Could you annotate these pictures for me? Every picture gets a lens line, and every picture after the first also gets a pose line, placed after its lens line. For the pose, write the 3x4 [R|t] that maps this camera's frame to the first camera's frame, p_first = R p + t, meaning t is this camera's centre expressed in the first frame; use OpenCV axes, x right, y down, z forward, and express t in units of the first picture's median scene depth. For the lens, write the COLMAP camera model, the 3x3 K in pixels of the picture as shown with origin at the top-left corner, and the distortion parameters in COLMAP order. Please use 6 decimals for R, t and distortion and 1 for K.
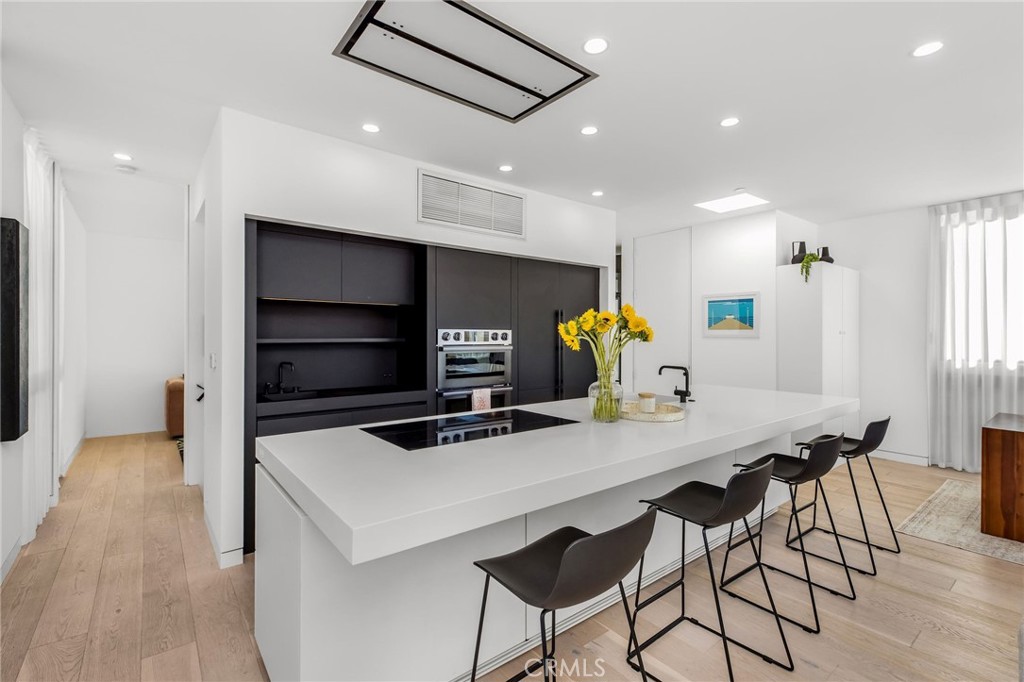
lens RADIAL K [[454.4, 0, 515.1], [0, 454.4, 340.3], [0, 0, 1]] dist [0.002834, 0.001358]
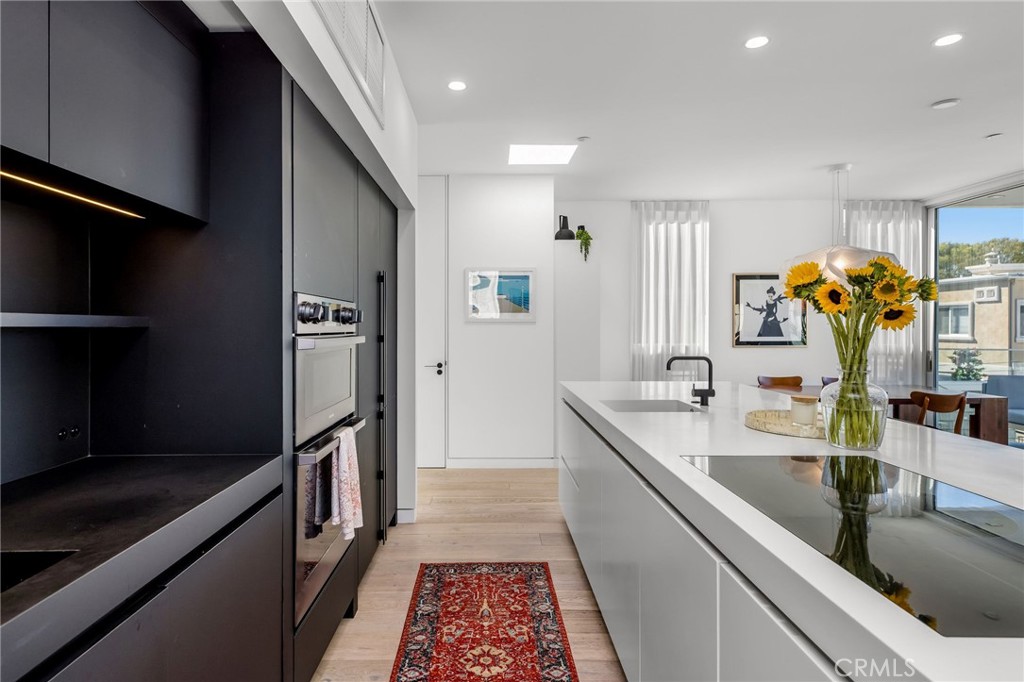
lens RADIAL K [[552.2, 0, 488.2], [0, 552.2, 332.2], [0, 0, 1]] dist [0.005068, 0.005268]
pose [[0.624473, -0.011029, 0.780968, -0.352733], [0.011721, 0.999920, 0.004749, 0.007285], [-0.780958, 0.006188, 0.624553, 0.470832]]
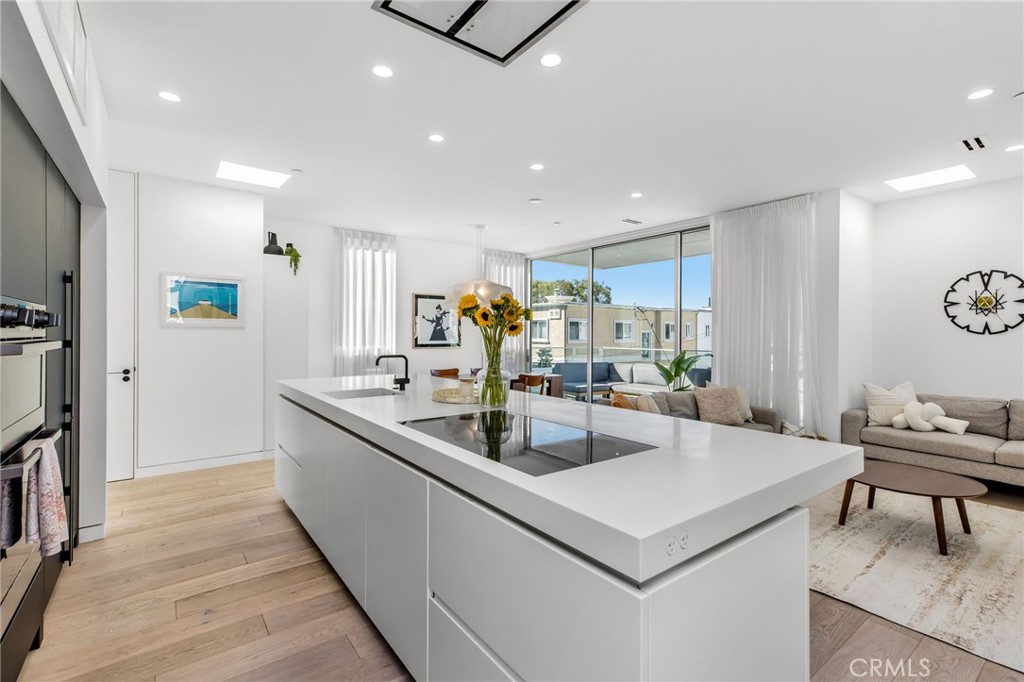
lens RADIAL K [[468.6, 0, 517.1], [0, 468.6, 336.8], [0, 0, 1]] dist [0.010041, 0.001404]
pose [[0.024693, -0.009745, 0.999648, -0.435235], [0.004428, 0.999944, 0.009639, 0.005874], [-0.999685, 0.004188, 0.024734, 0.472455]]
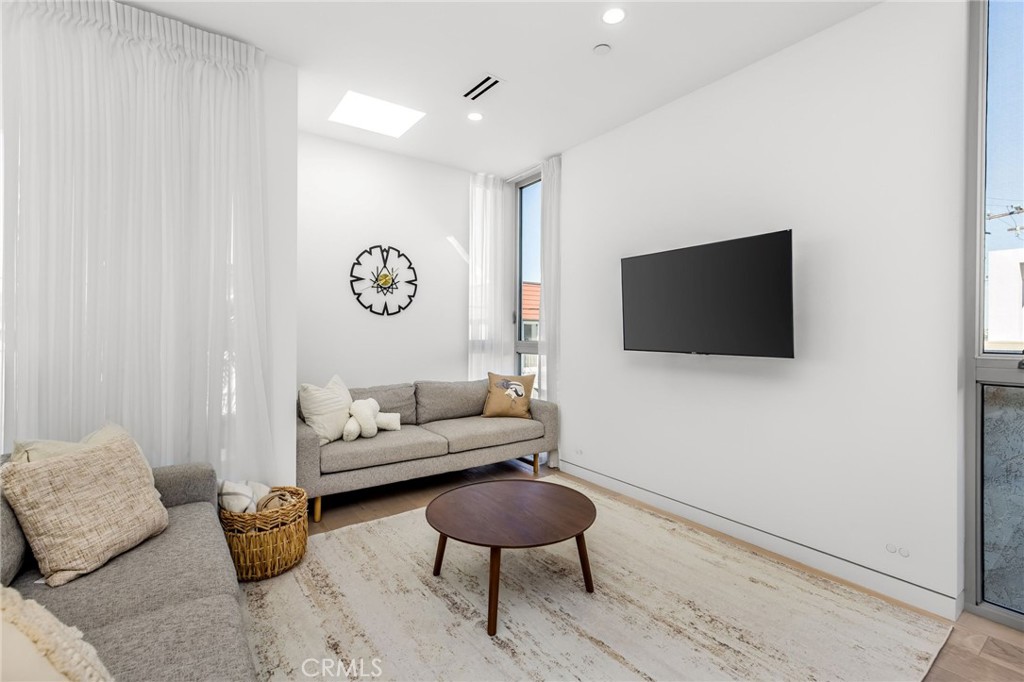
lens RADIAL K [[454.4, 0, 512.4], [0, 454.4, 335.1], [0, 0, 1]] dist [0.002834, 0.001358]
pose [[-0.998946, -0.009259, 0.044961, 0.244932], [-0.008567, 0.999842, 0.015548, 0.034935], [-0.045098, 0.015146, -0.998868, 0.388995]]
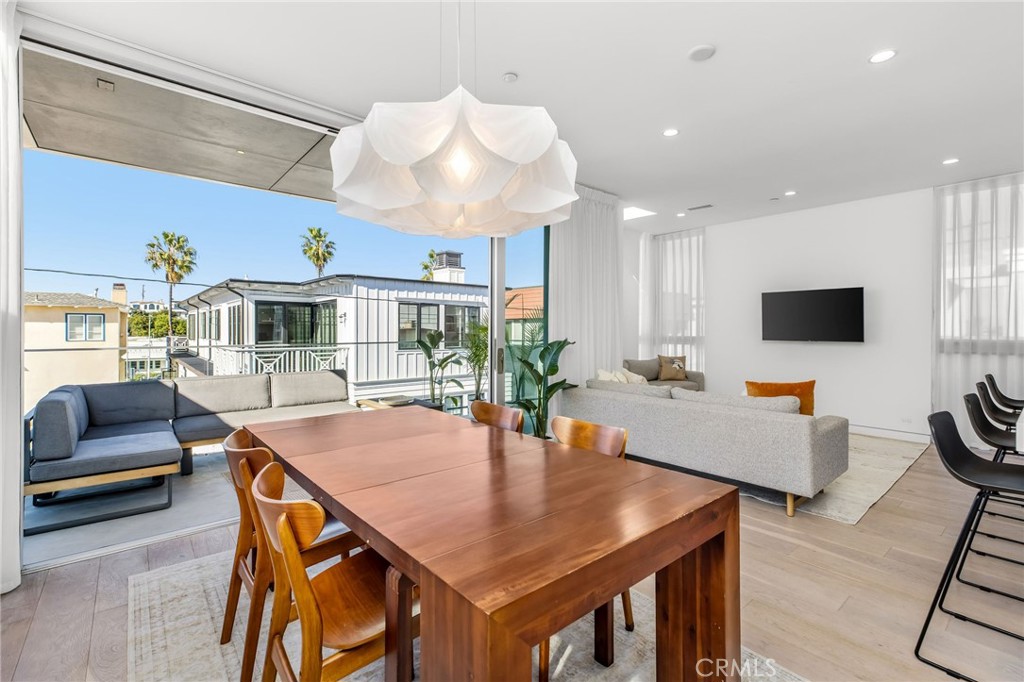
lens RADIAL K [[468.6, 0, 510.1], [0, 468.6, 332.0], [0, 0, 1]] dist [0.010041, 0.001404]
pose [[-0.999596, -0.006796, -0.027611, 0.841661], [-0.007218, 0.999858, 0.015207, 0.027980], [0.027504, 0.015400, -0.999503, 1.007261]]
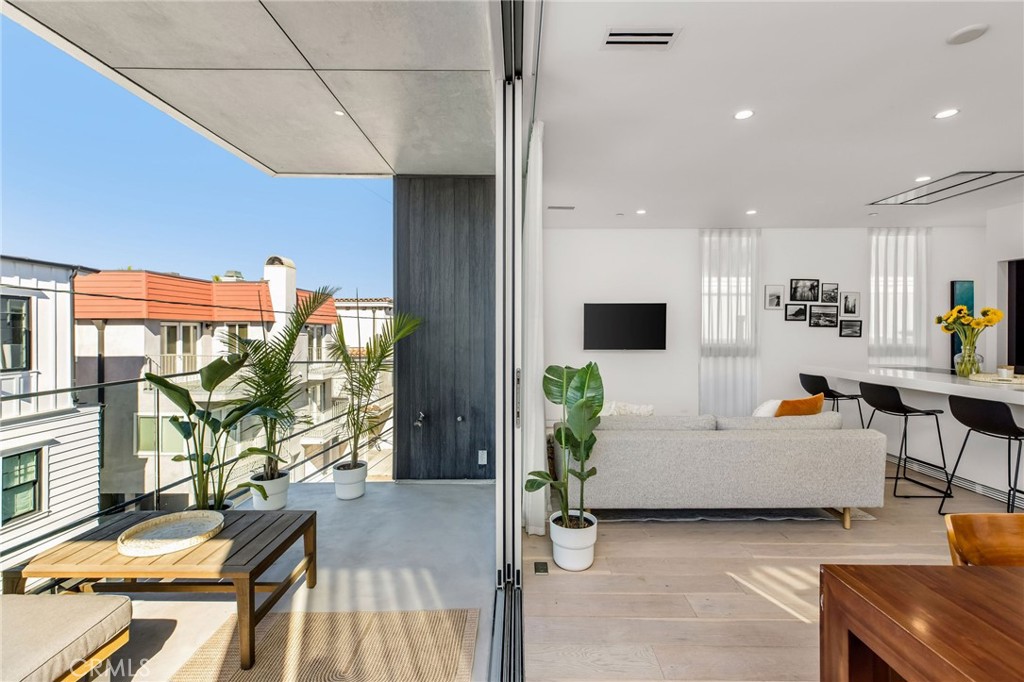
lens RADIAL K [[468.6, 0, 508.8], [0, 468.6, 330.7], [0, 0, 1]] dist [0.010041, 0.001404]
pose [[-0.613193, -0.004213, -0.789922, 1.274949], [-0.009466, 0.999953, 0.002016, 0.011227], [0.789877, 0.008713, -0.613204, 0.371889]]
